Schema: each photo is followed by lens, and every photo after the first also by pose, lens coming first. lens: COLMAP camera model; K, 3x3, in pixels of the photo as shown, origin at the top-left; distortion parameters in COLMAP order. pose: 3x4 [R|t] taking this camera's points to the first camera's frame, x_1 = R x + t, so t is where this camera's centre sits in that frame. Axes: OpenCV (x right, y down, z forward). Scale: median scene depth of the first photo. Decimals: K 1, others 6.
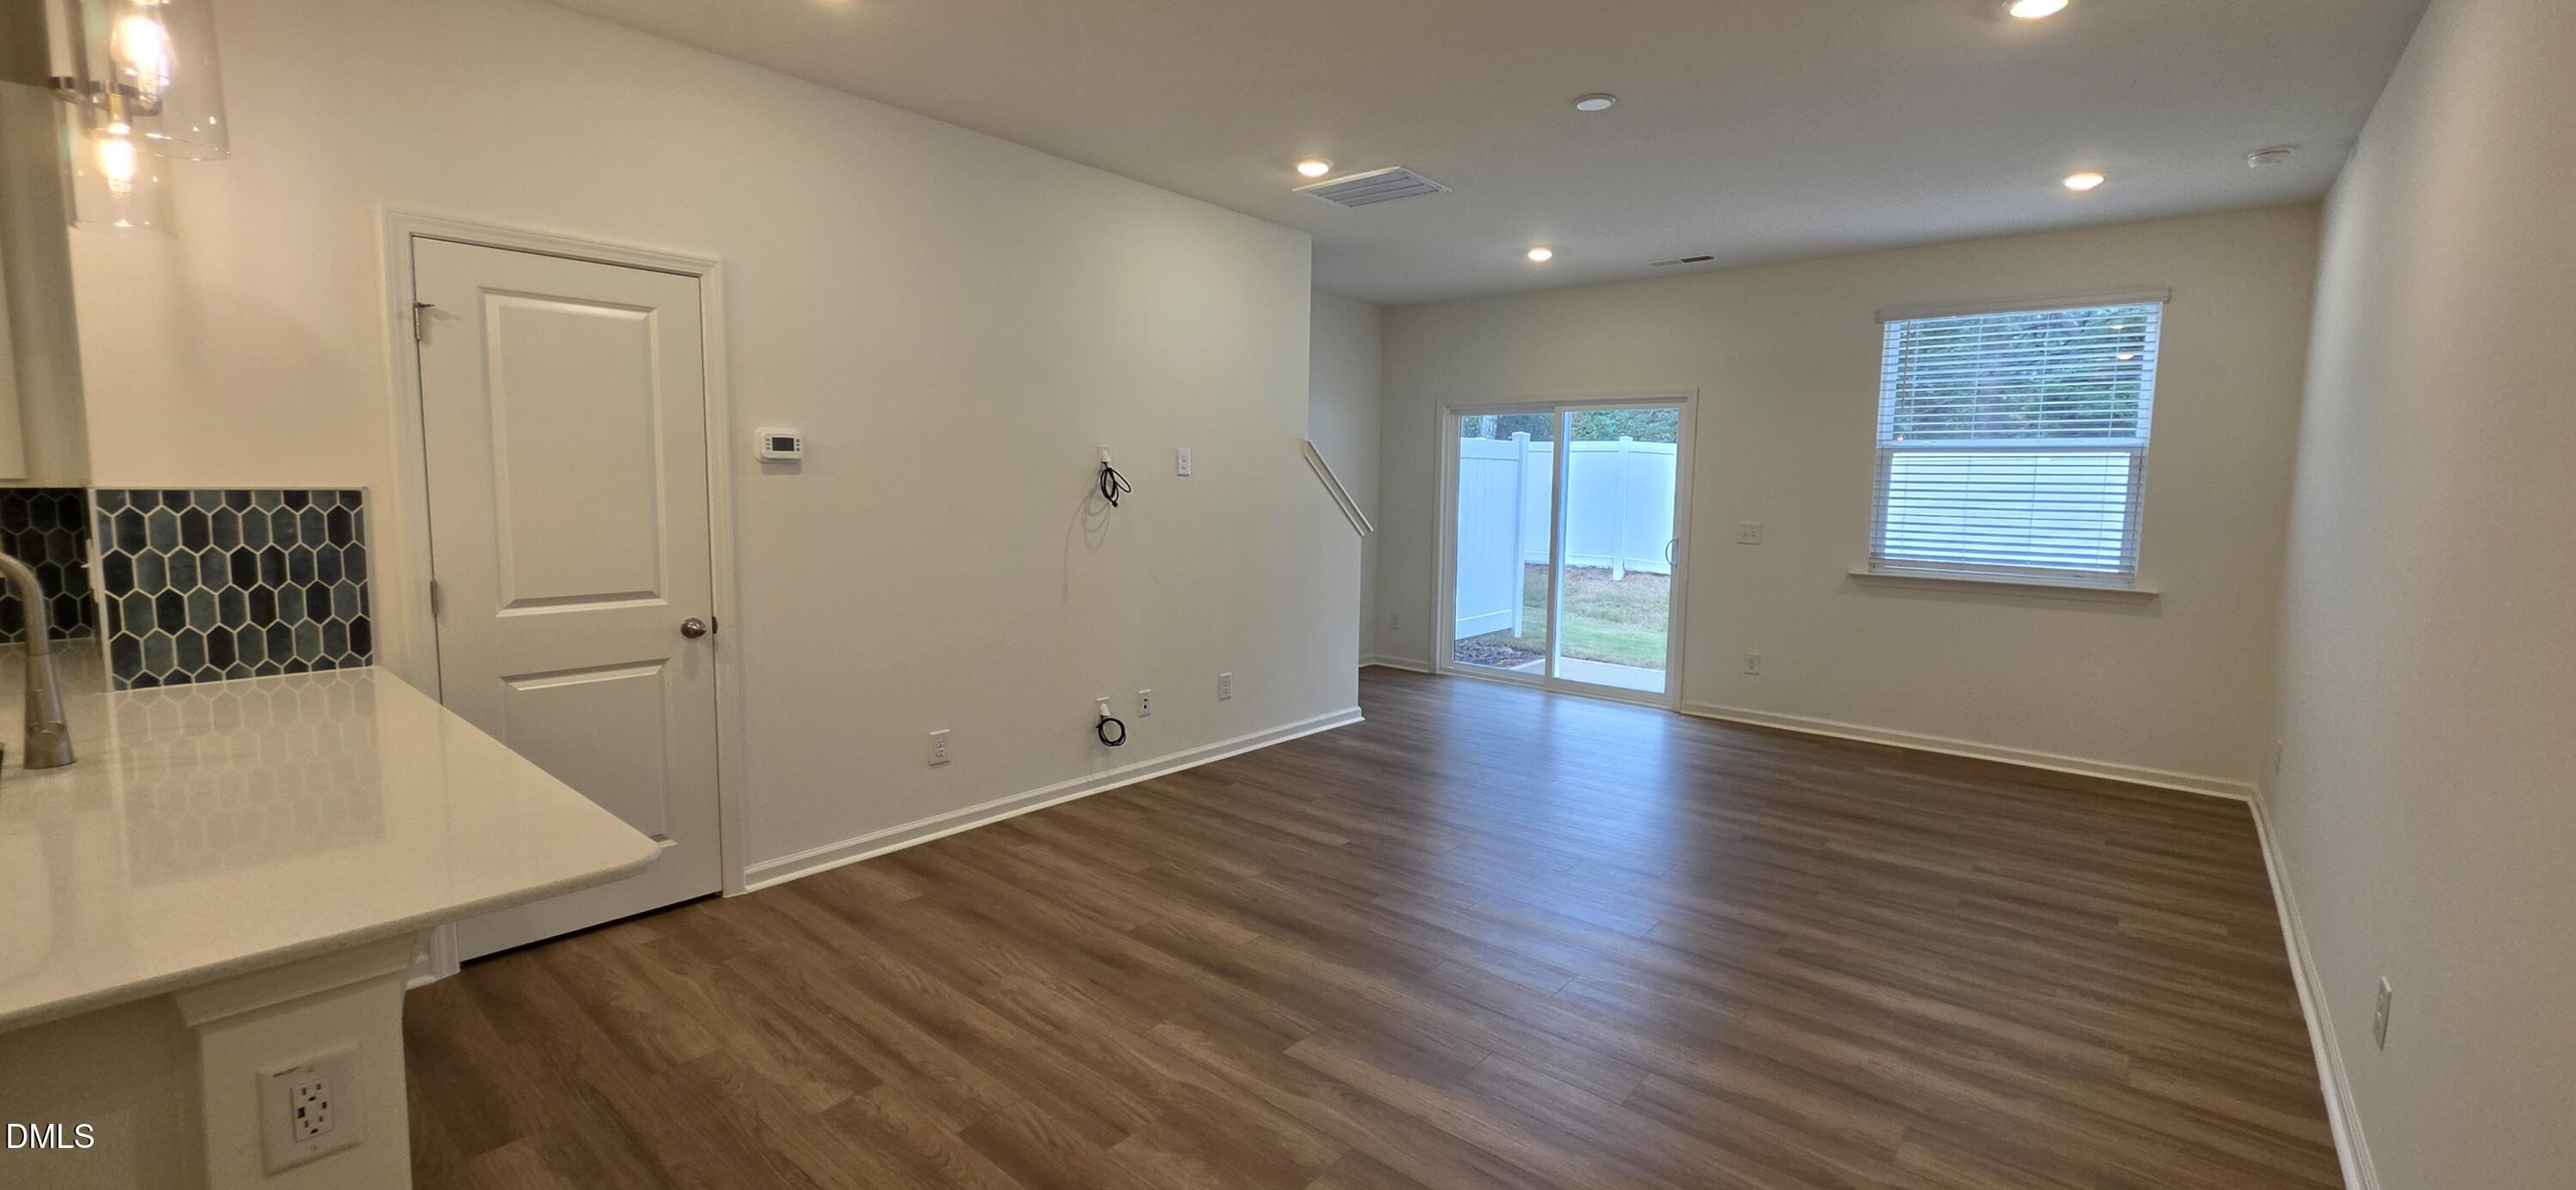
lens RADIAL K [[1031.9, 0, 1286.6], [0, 1031.9, 580.9], [0, 0, 1]] dist [0.000018, -0.001590]
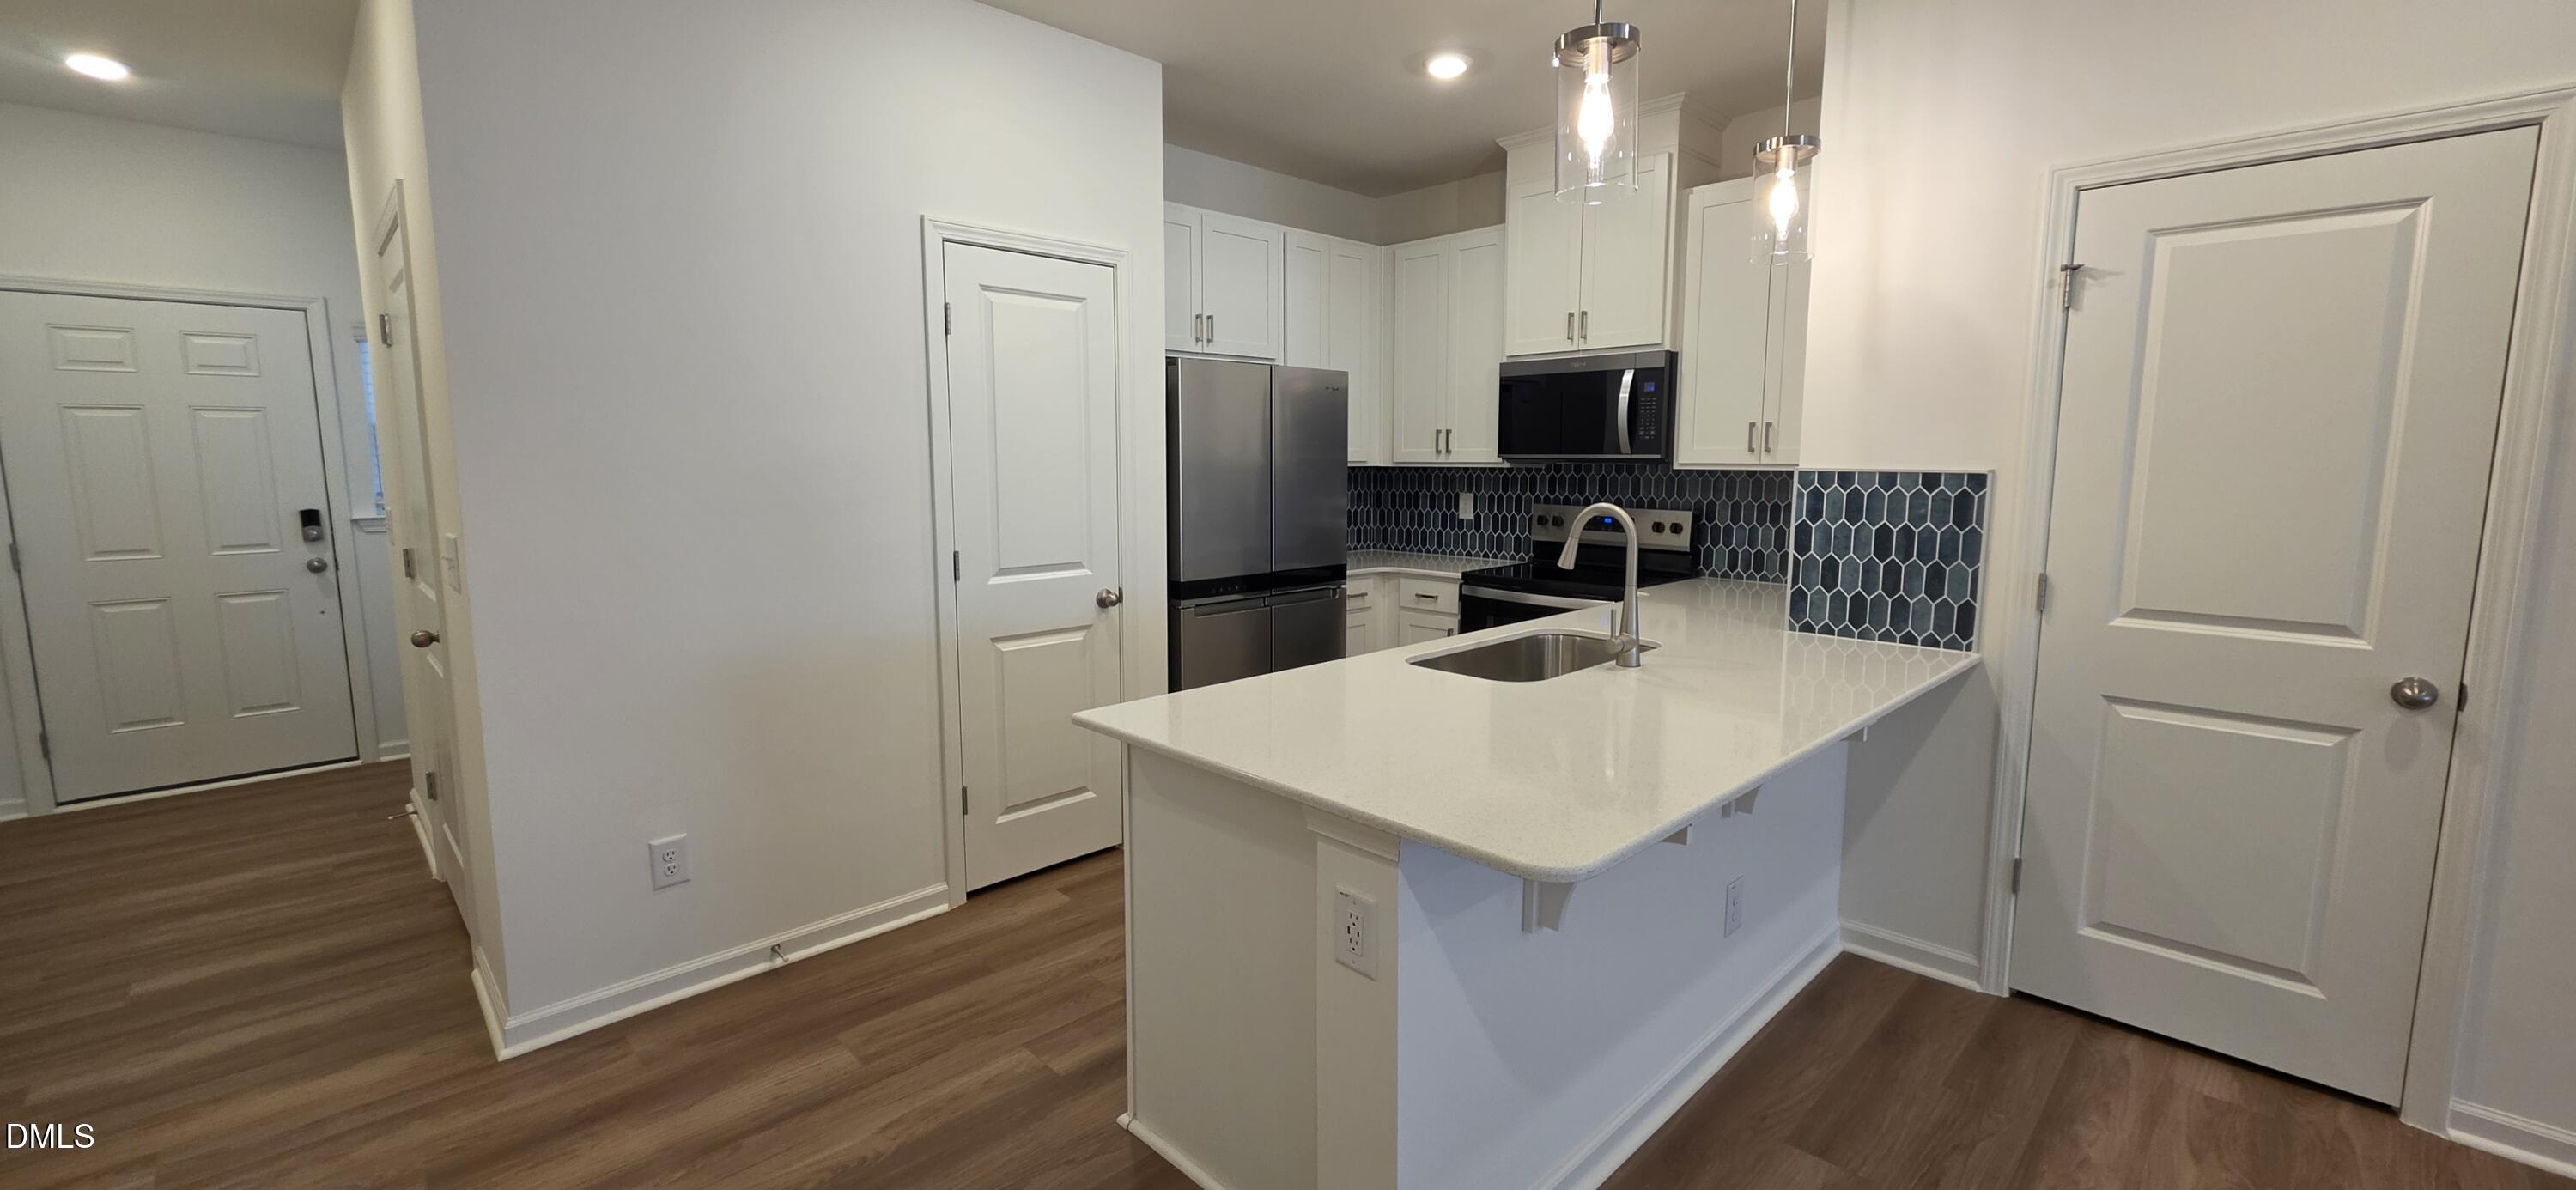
lens RADIAL K [[1031.9, 0, 1297.3], [0, 1031.9, 581.4], [0, 0, 1]] dist [0.000018, -0.001590]
pose [[-0.092387, 0.105827, -0.990083, 0.142950], [-0.101201, 0.988189, 0.115067, -0.033056], [0.990567, 0.110828, -0.080587, 0.443207]]
